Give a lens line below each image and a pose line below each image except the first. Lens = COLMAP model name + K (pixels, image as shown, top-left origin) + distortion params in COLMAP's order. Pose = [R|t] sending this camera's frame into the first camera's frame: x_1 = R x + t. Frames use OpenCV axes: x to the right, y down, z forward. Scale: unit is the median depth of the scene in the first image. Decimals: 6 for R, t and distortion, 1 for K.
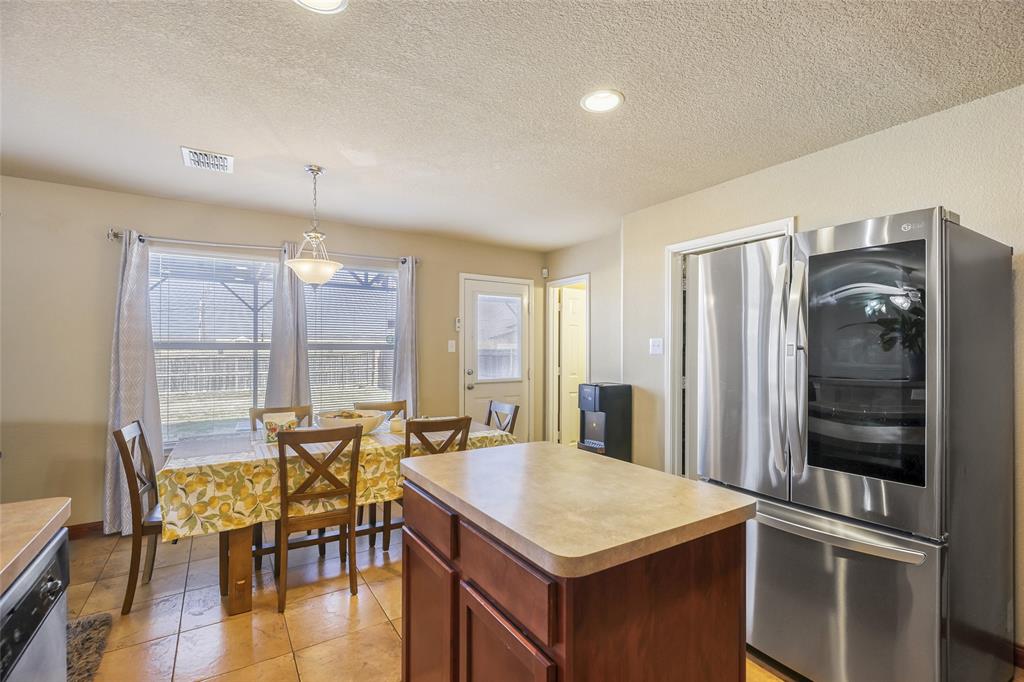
lens RADIAL K [[466.0, 0, 507.0], [0, 466.0, 351.9], [0, 0, 1]] dist [-0.002453, -0.000172]
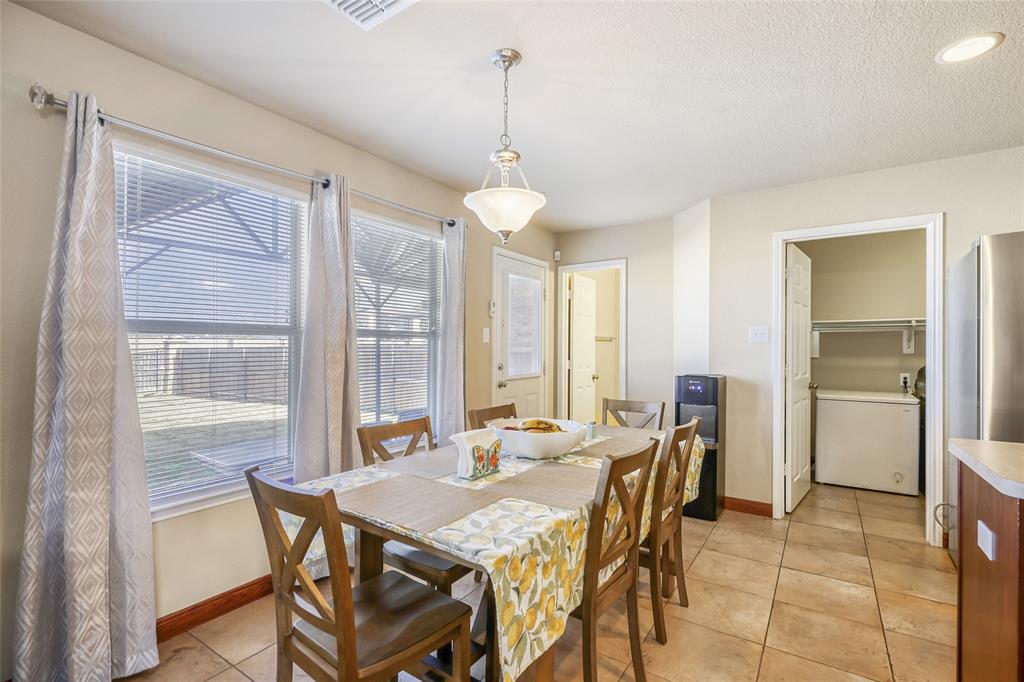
lens RADIAL K [[466.0, 0, 507.0], [0, 466.0, 351.9], [0, 0, 1]] dist [-0.002453, -0.000172]
pose [[0.915866, -0.003255, 0.401471, -0.557029], [0.001416, 0.999987, 0.004876, 0.017651], [-0.401482, -0.003897, 0.915859, 0.324236]]
